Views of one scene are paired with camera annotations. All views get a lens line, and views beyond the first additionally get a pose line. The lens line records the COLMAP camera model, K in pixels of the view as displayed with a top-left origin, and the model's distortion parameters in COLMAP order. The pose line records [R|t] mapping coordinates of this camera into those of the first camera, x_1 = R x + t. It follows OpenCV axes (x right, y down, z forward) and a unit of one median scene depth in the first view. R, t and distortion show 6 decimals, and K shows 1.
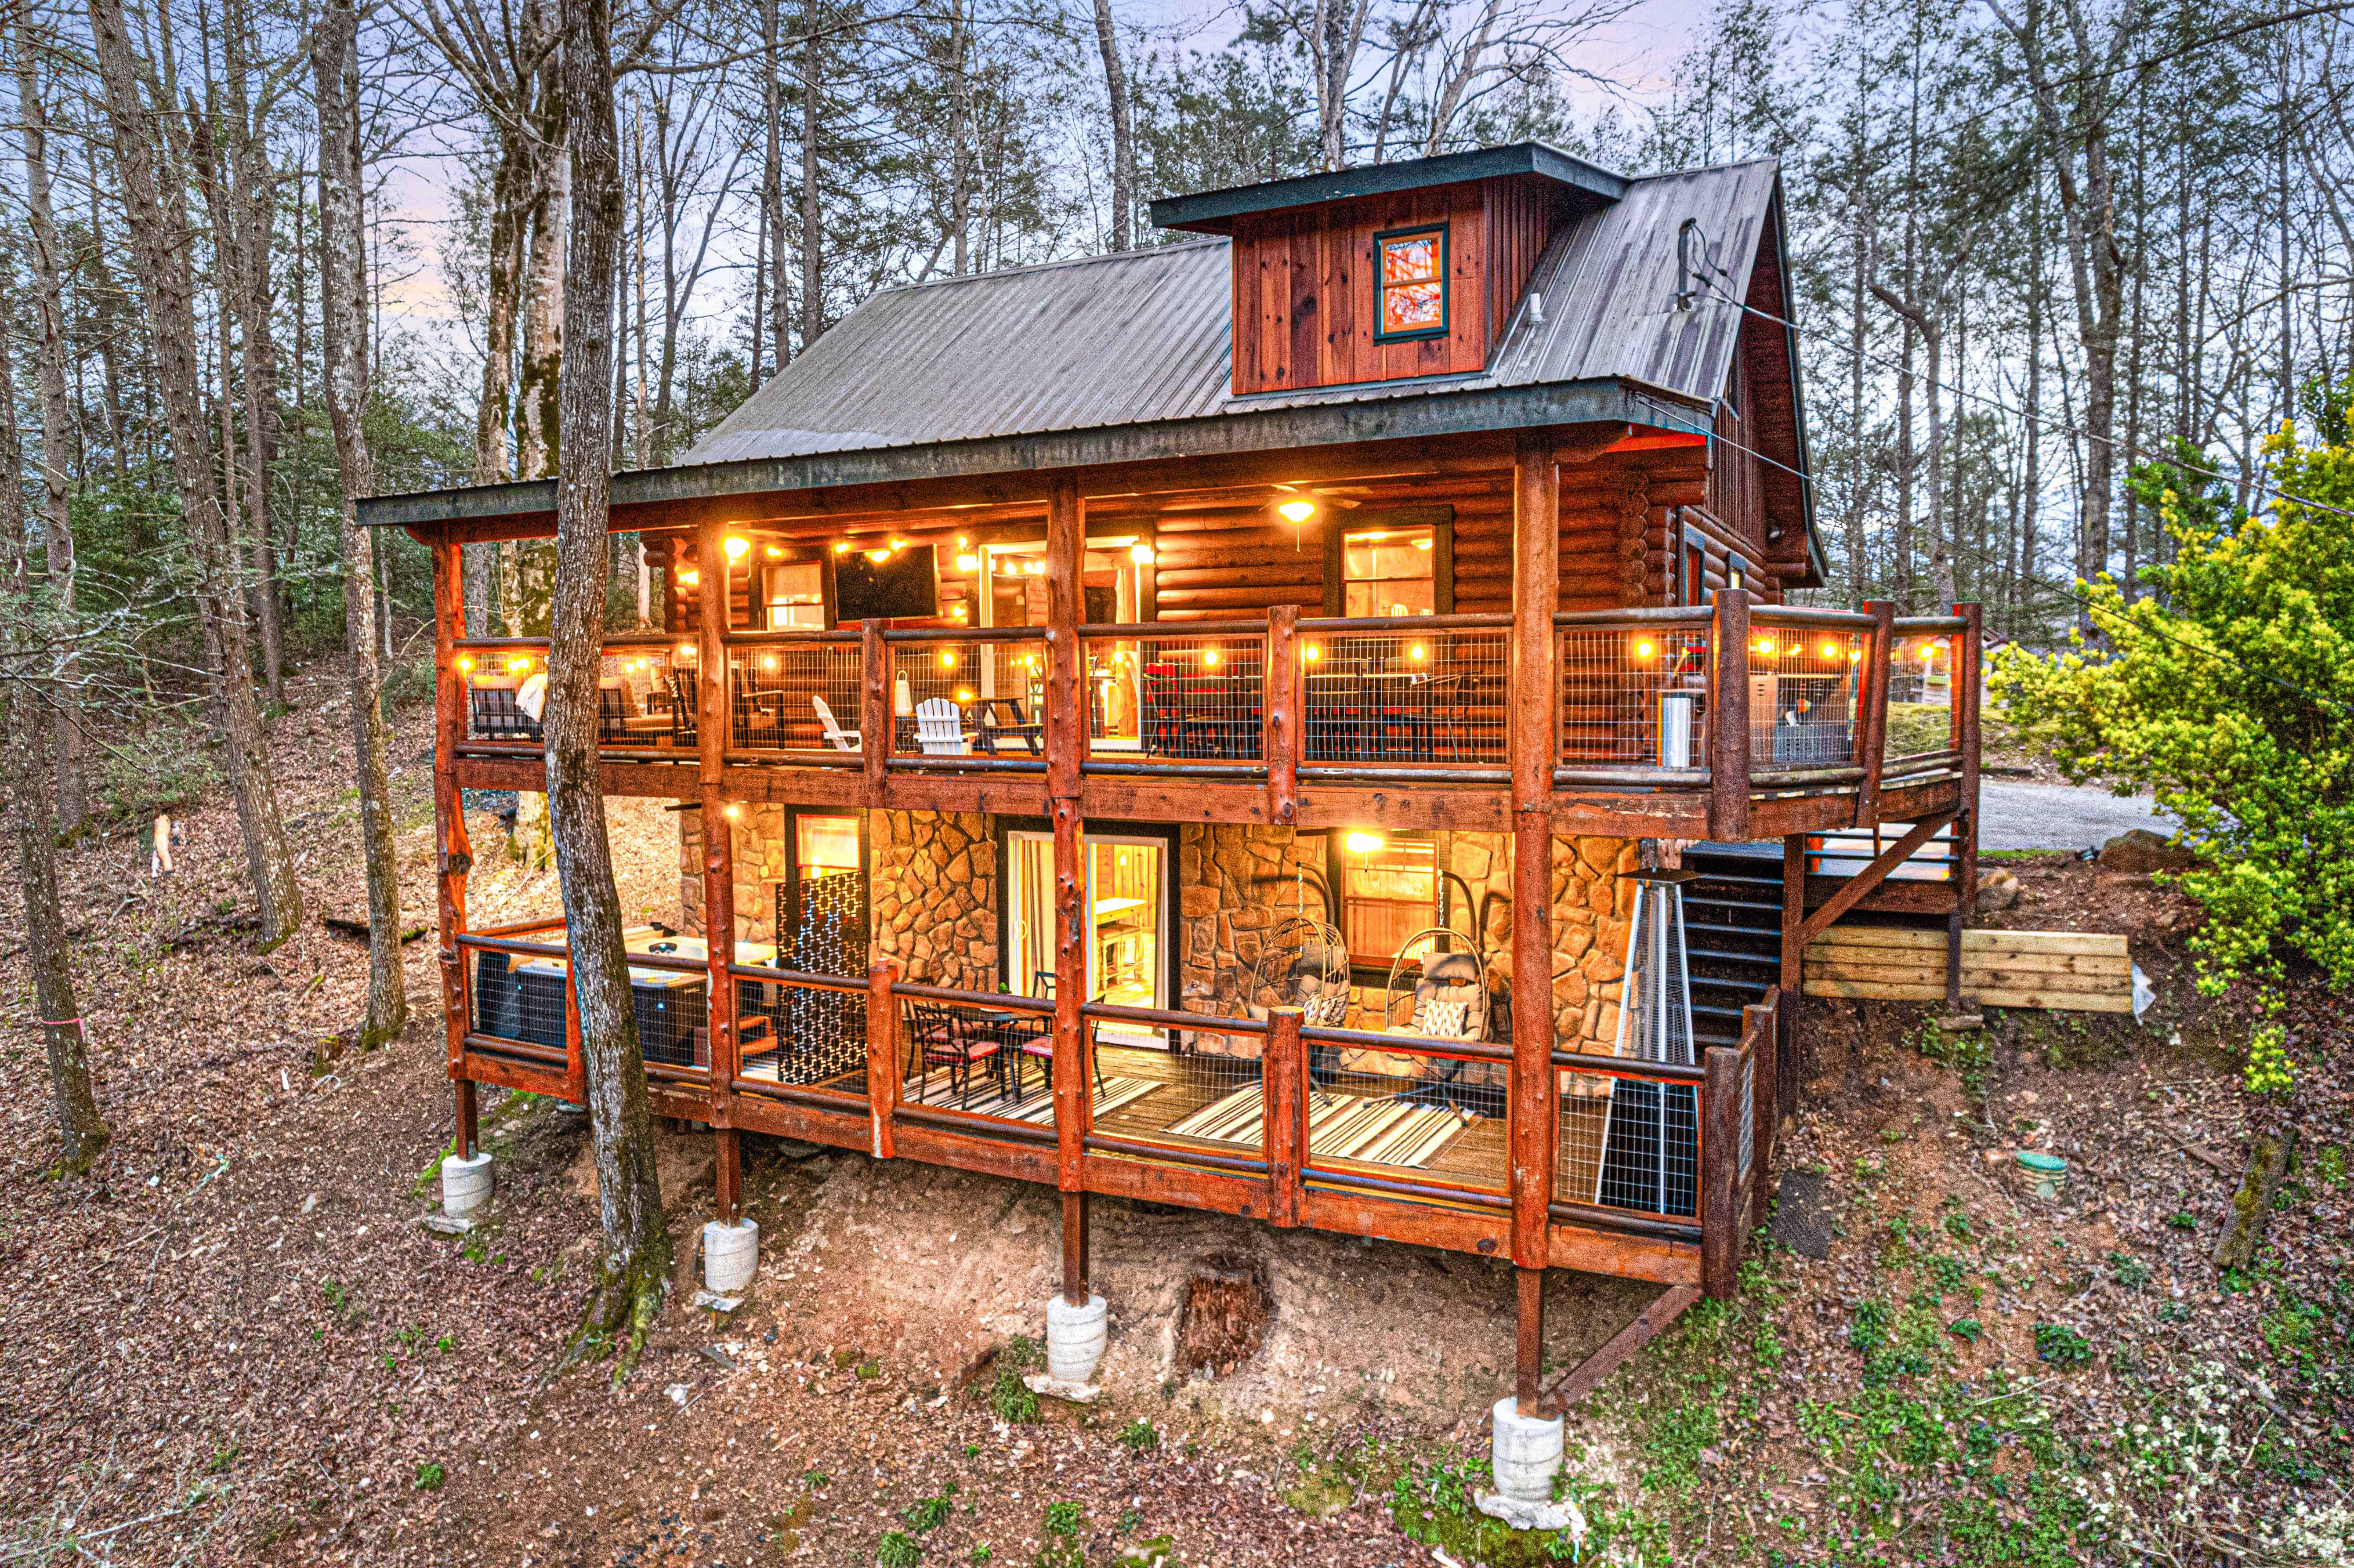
lens RADIAL K [[1524.9, 0, 1205.1], [0, 1524.9, 775.7], [0, 0, 1]] dist [-0.093268, 0.084367]
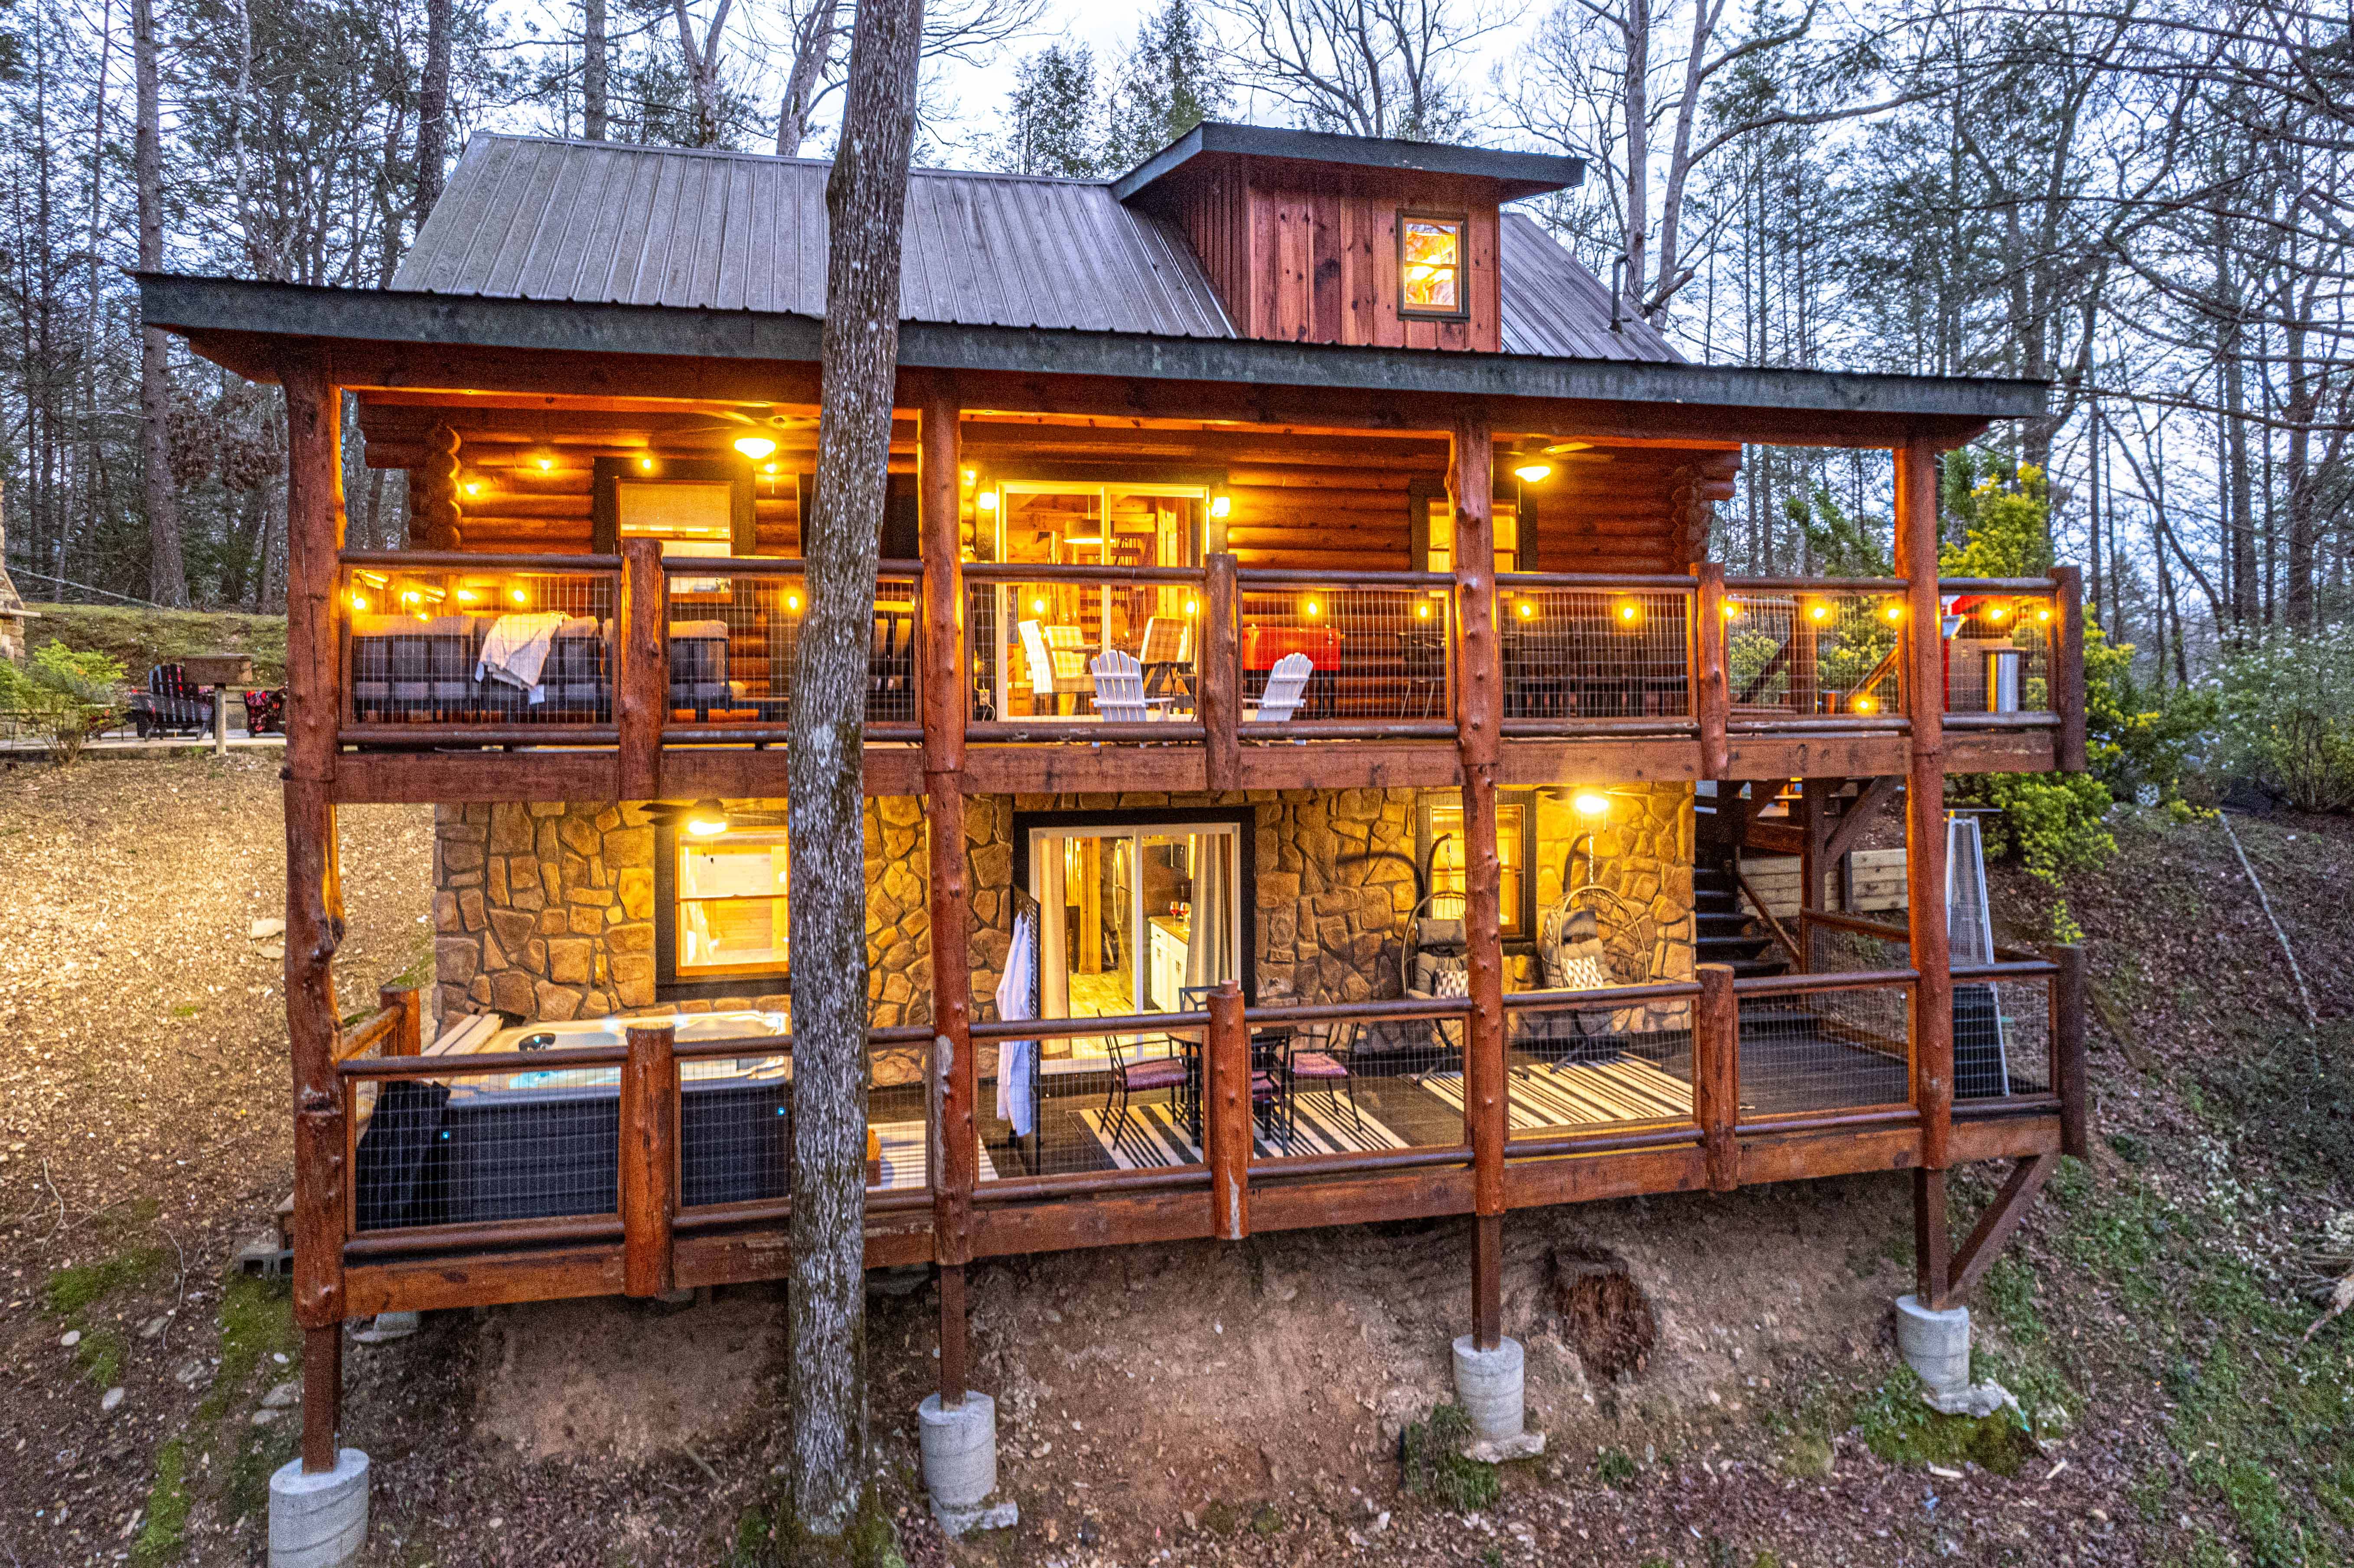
lens RADIAL K [[1474.8, 0, 1188.8], [0, 1474.8, 689.0], [0, 0, 1]] dist [-0.033582, 0.038082]
pose [[0.761095, 0.002534, 0.648636, -0.752719], [0.040809, 0.997824, -0.051782, 0.007322], [-0.647355, 0.065881, 0.759336, 0.433647]]
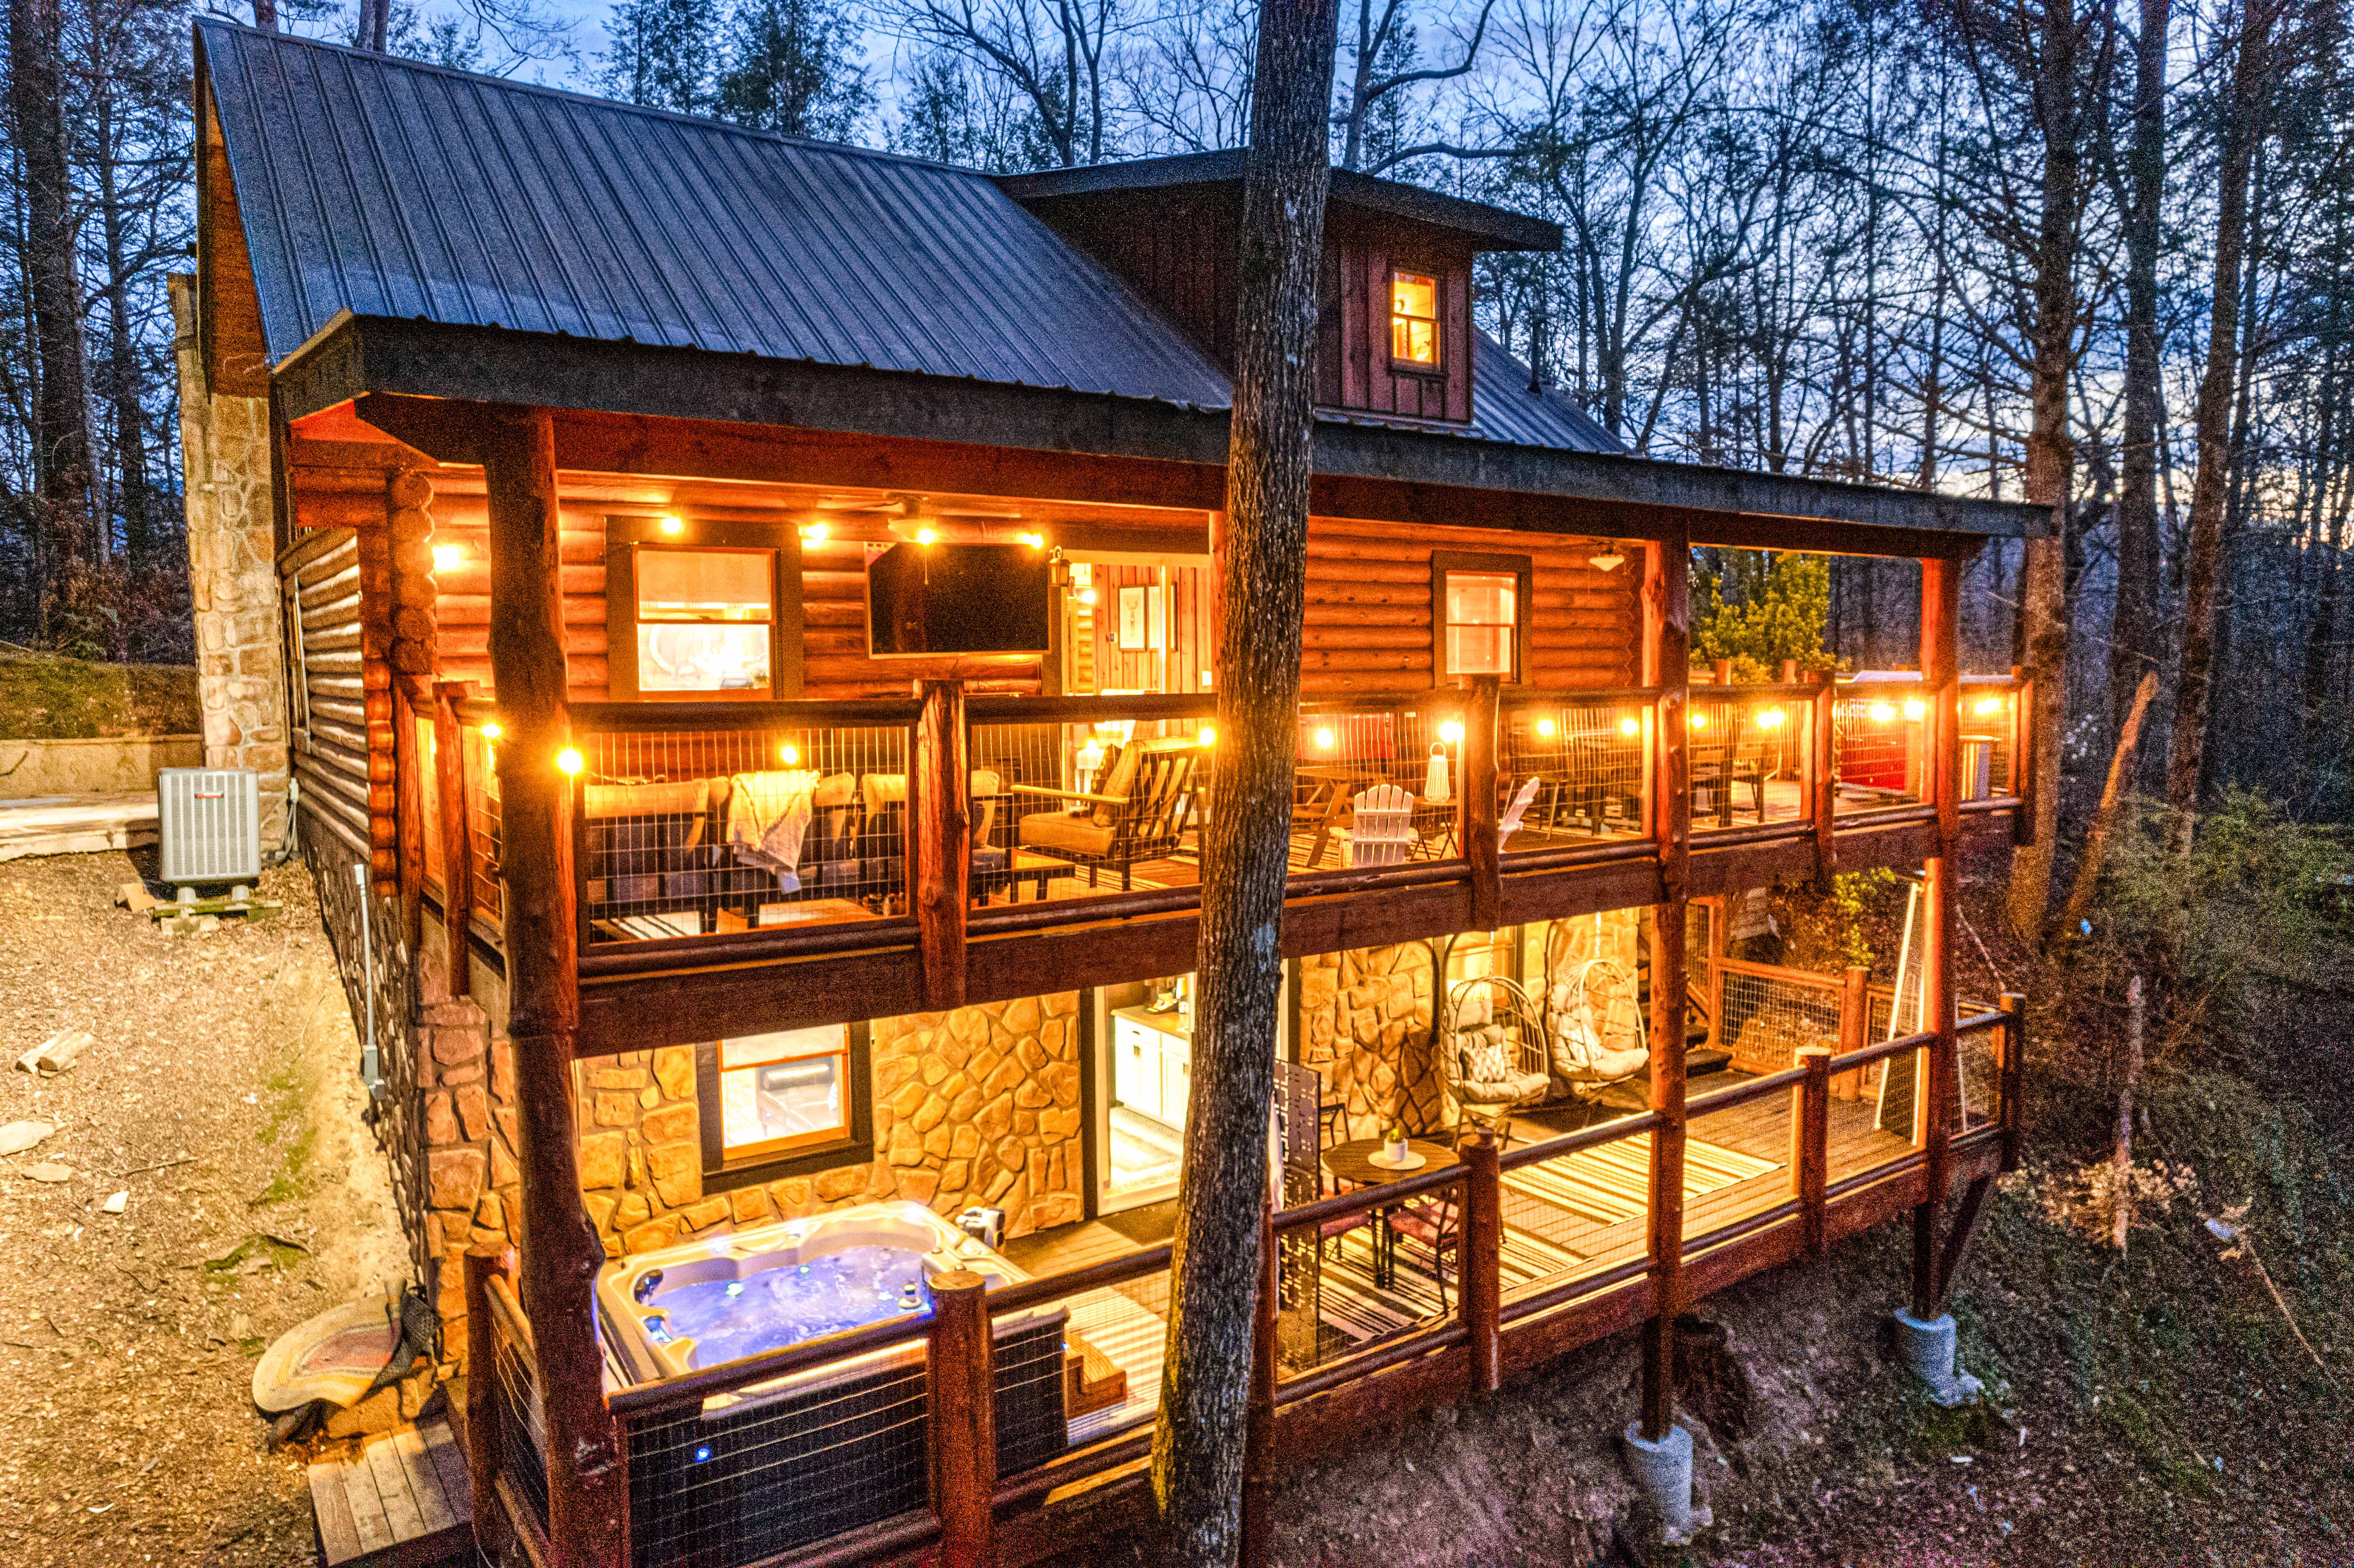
lens RADIAL K [[1494.9, 0, 1177.0], [0, 1494.9, 772.7], [0, 0, 1]] dist [-0.088883, 0.067394]
pose [[0.481399, -0.066335, 0.873988, -0.945200], [0.054154, 0.997478, 0.045879, -0.100499], [-0.874827, 0.025244, 0.483778, 0.801226]]
